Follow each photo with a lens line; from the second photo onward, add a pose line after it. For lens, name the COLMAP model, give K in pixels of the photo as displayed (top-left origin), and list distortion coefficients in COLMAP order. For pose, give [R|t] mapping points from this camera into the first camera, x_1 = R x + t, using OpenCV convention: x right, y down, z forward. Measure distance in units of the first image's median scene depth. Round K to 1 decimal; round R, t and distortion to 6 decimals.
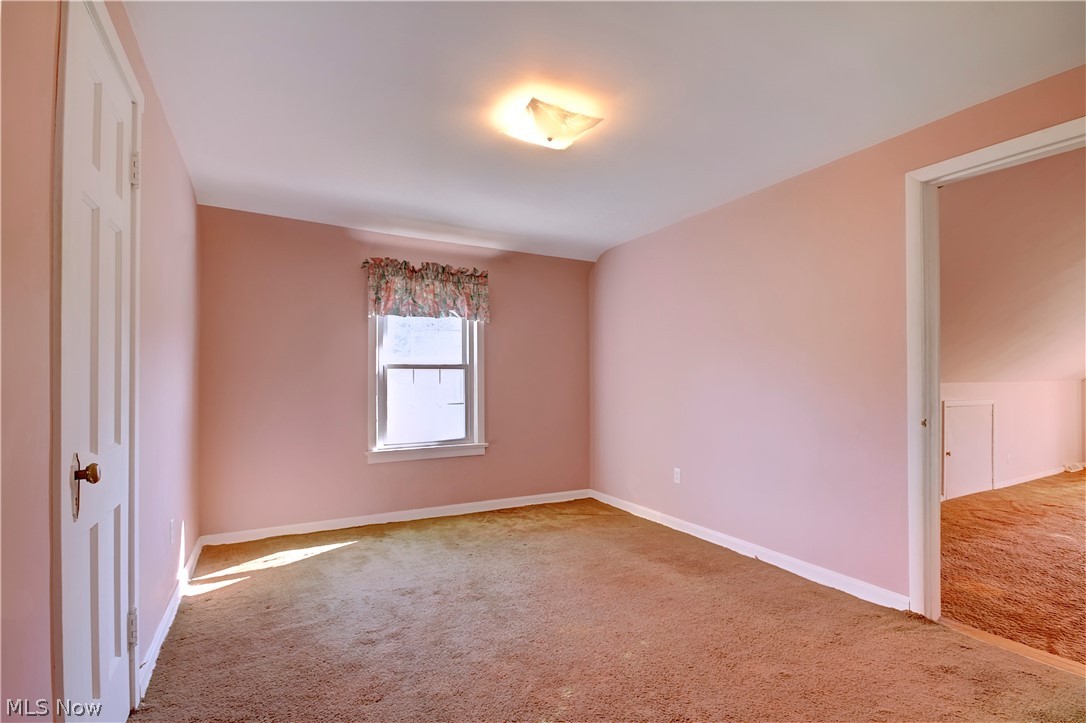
lens RADIAL K [[508.5, 0, 546.1], [0, 508.5, 379.5], [0, 0, 1]] dist [-0.000019, -0.003526]
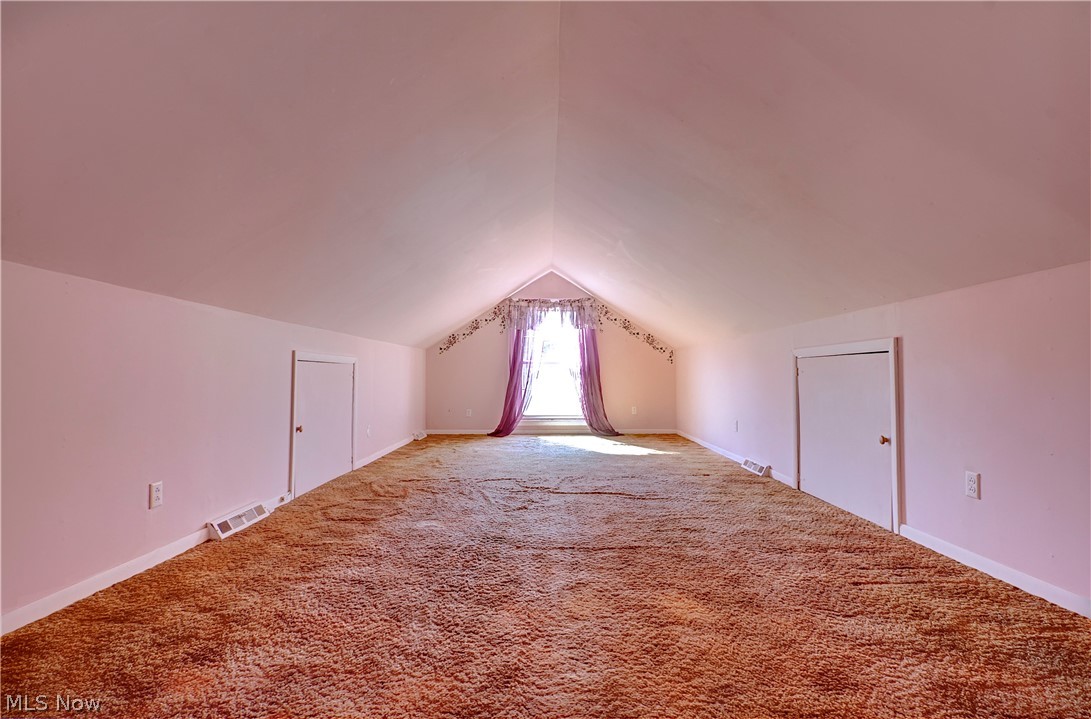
lens RADIAL K [[510.9, 0, 547.8], [0, 510.9, 364.5], [0, 0, 1]] dist [-0.000019, -0.003526]
pose [[0.471898, 0.025841, 0.881274, 0.373446], [-0.001933, 0.999598, -0.028275, 0.085509], [-0.881651, 0.011639, 0.471758, 0.414792]]
